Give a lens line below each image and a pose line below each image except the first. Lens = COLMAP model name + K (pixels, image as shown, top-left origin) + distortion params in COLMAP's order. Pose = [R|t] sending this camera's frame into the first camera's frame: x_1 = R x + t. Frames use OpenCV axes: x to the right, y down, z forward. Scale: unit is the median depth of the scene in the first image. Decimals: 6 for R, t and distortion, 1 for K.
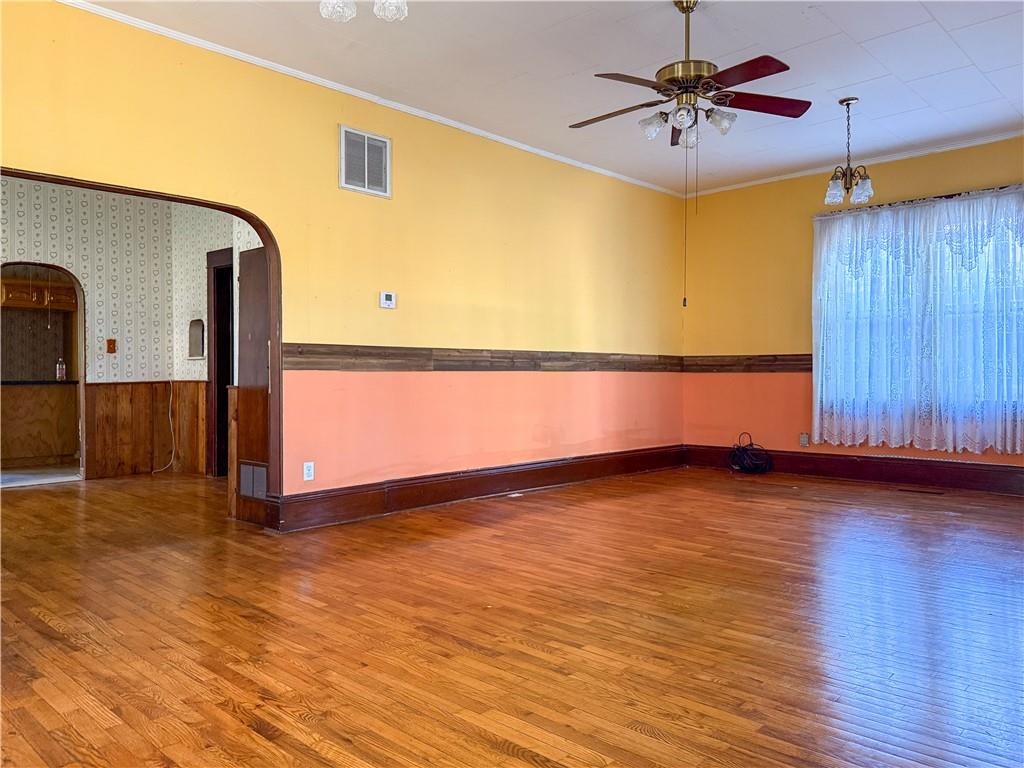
lens RADIAL K [[731.6, 0, 520.3], [0, 731.6, 388.8], [0, 0, 1]] dist [0.041778, -0.058284]
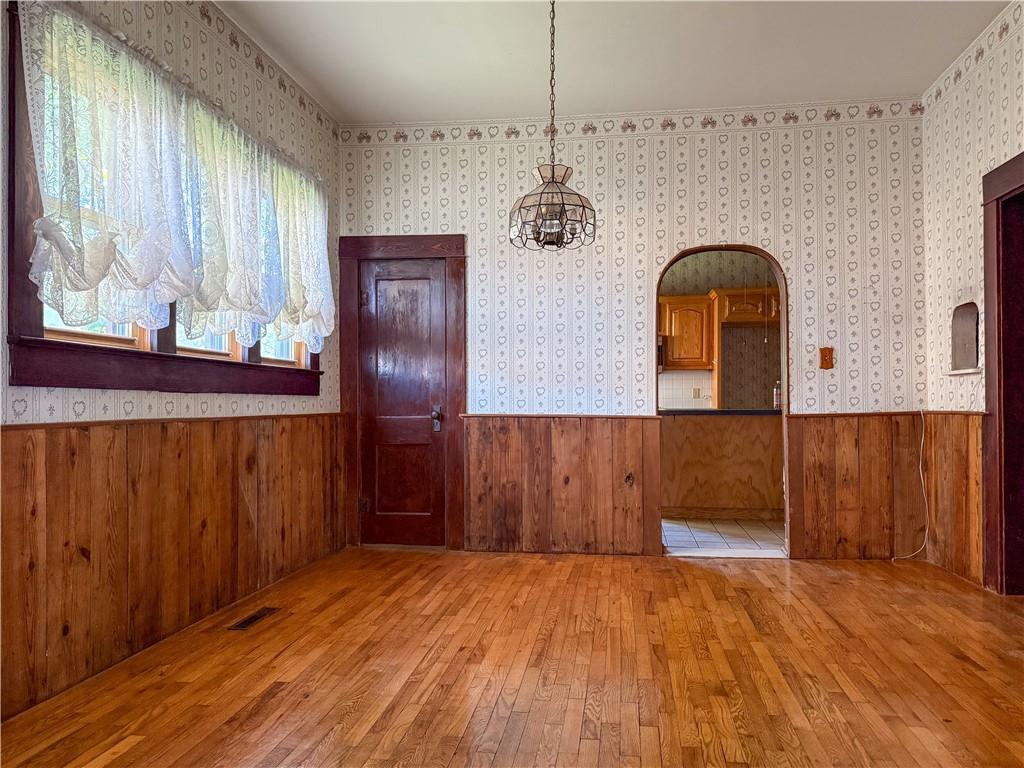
lens RADIAL K [[731.6, 0, 520.3], [0, 731.6, 388.8], [0, 0, 1]] dist [0.041778, -0.058284]
pose [[0.558943, -0.017485, -0.829022, -0.165121], [-0.012243, 0.999495, -0.029335, -0.008146], [0.829116, 0.026546, 0.558447, 0.408904]]
